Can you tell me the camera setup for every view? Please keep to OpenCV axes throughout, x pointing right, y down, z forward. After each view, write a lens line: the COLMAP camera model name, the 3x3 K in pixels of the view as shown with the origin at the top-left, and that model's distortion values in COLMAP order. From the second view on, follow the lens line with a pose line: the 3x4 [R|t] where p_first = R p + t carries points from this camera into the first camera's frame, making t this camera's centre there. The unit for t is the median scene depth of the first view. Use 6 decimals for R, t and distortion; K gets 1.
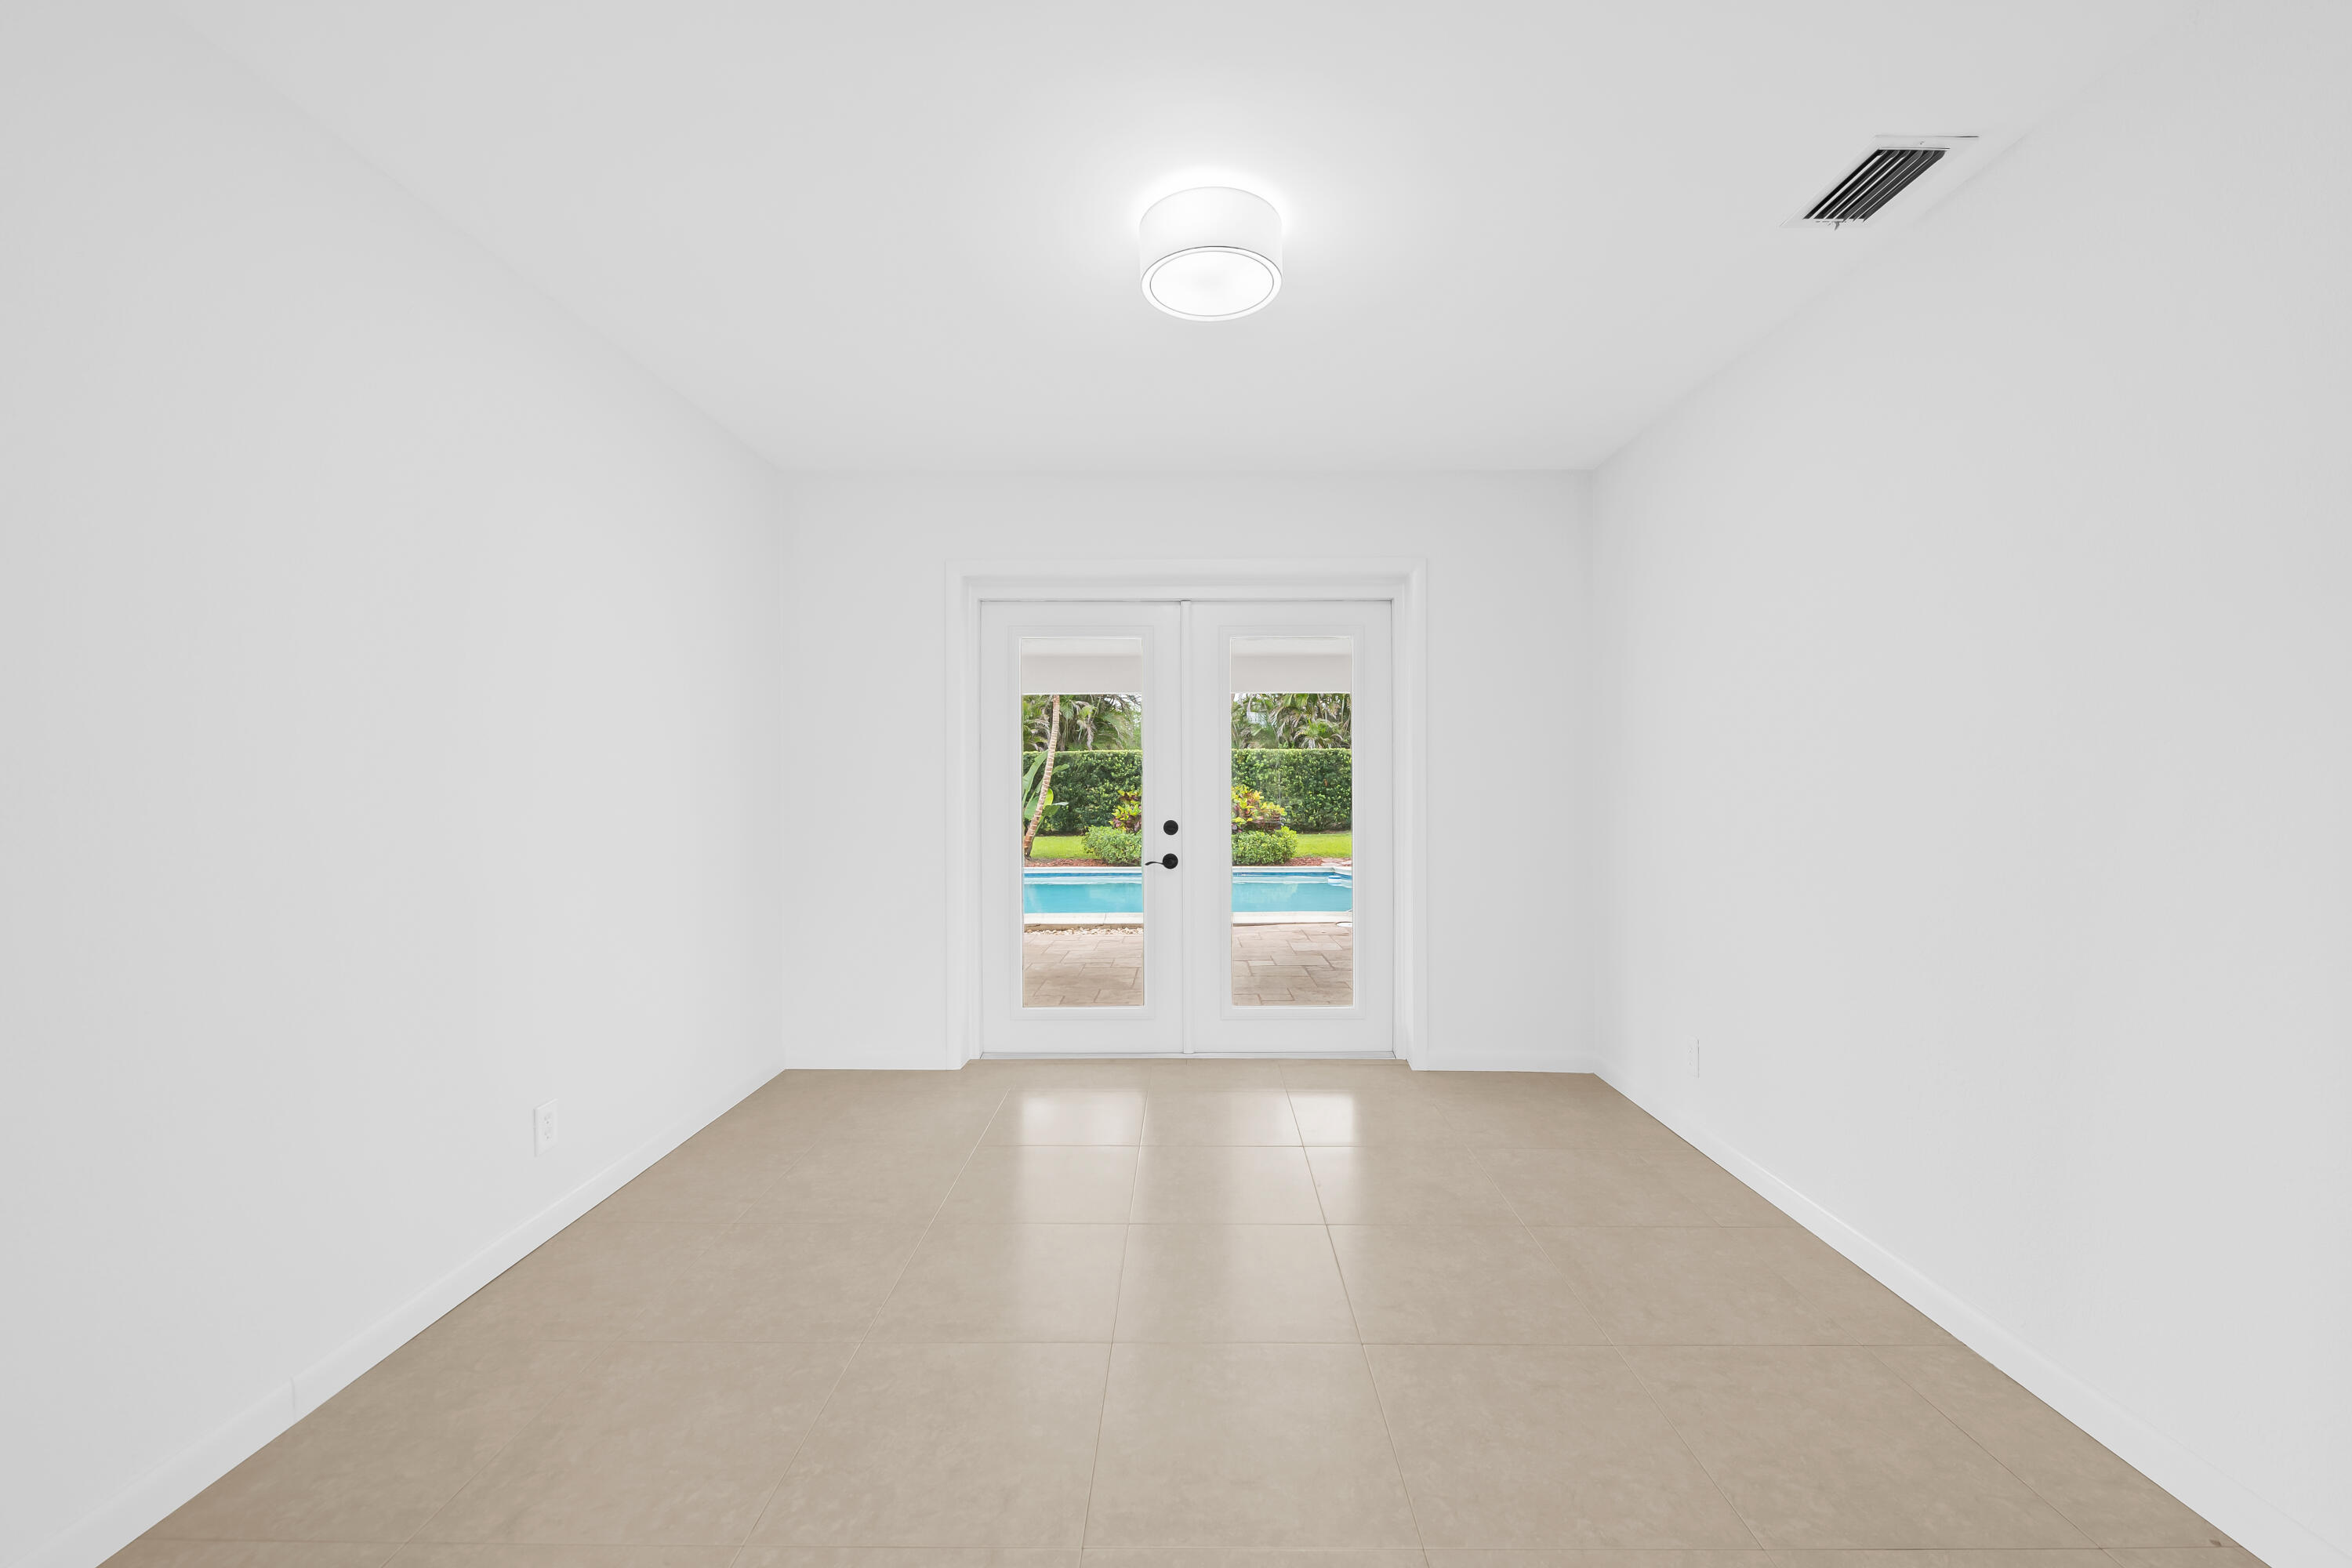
lens RADIAL K [[926.0, 0, 1188.3], [0, 926.0, 778.3], [0, 0, 1]] dist [-0.000995, -0.005021]
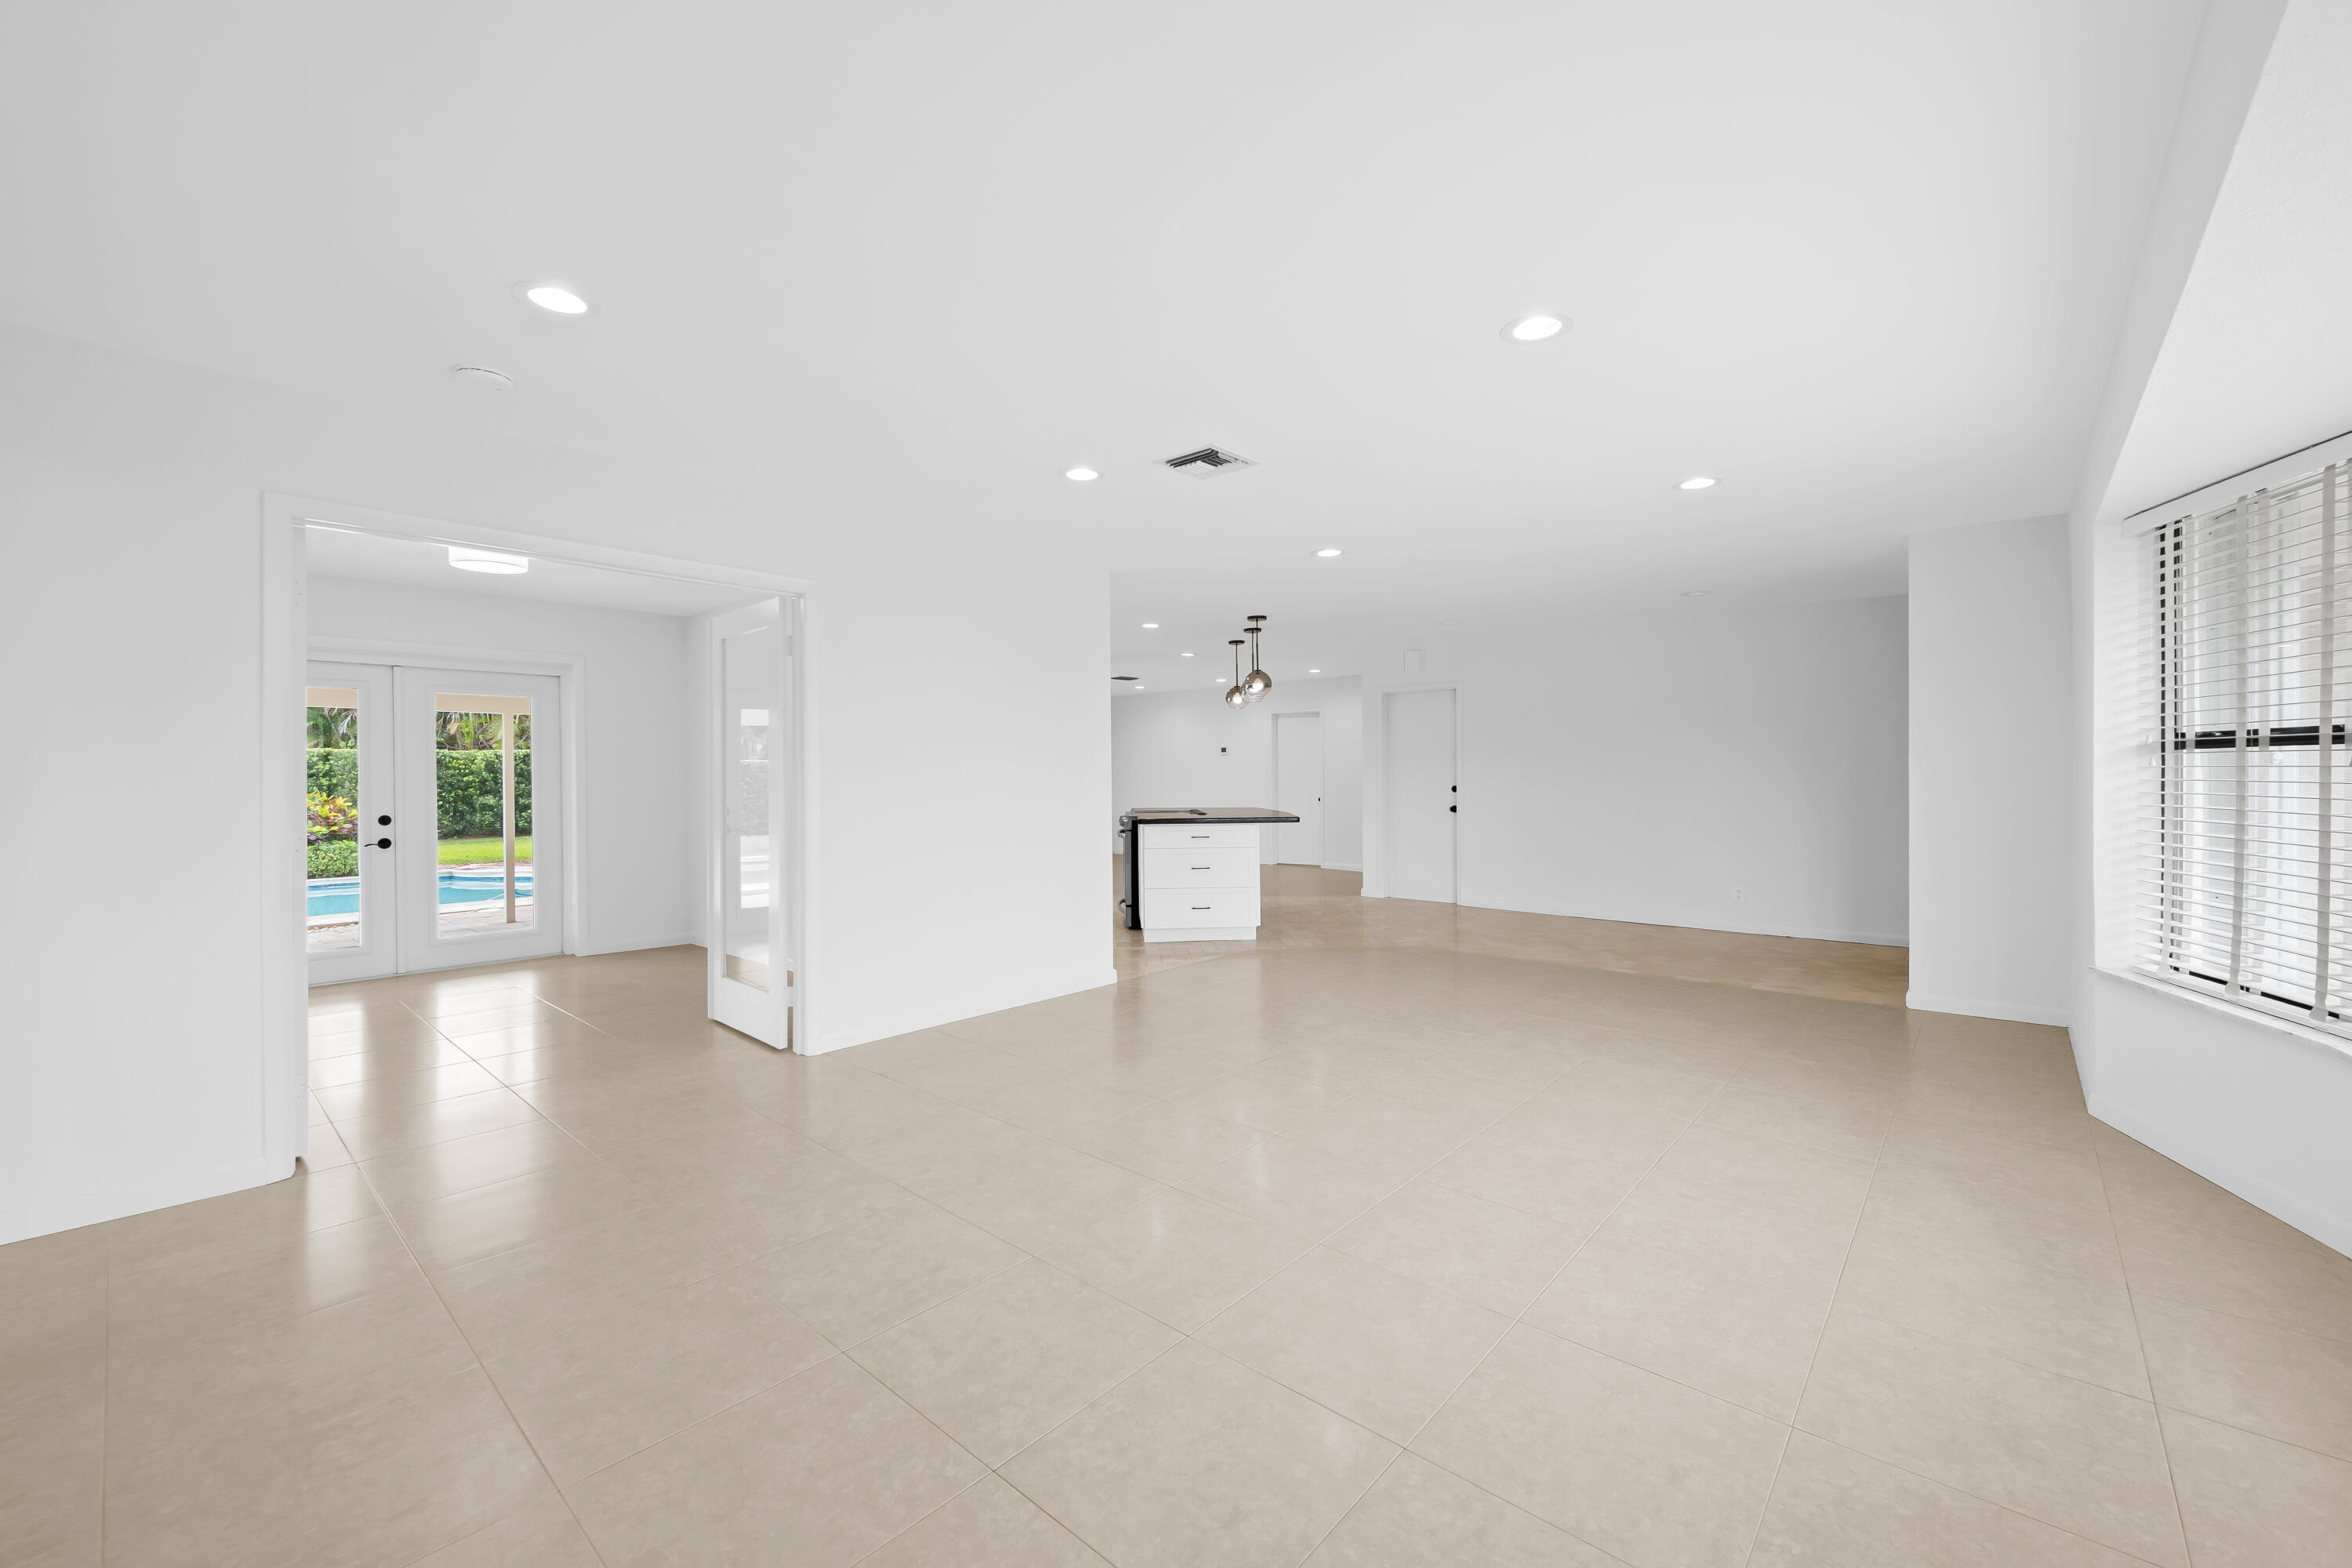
lens RADIAL K [[926.0, 0, 1188.3], [0, 926.0, 778.3], [0, 0, 1]] dist [-0.000995, -0.005021]
pose [[0.646302, -0.002526, 0.763078, -0.310293], [0.003605, 0.999993, 0.000256, -0.009009], [-0.763073, 0.002586, 0.646307, -0.909442]]
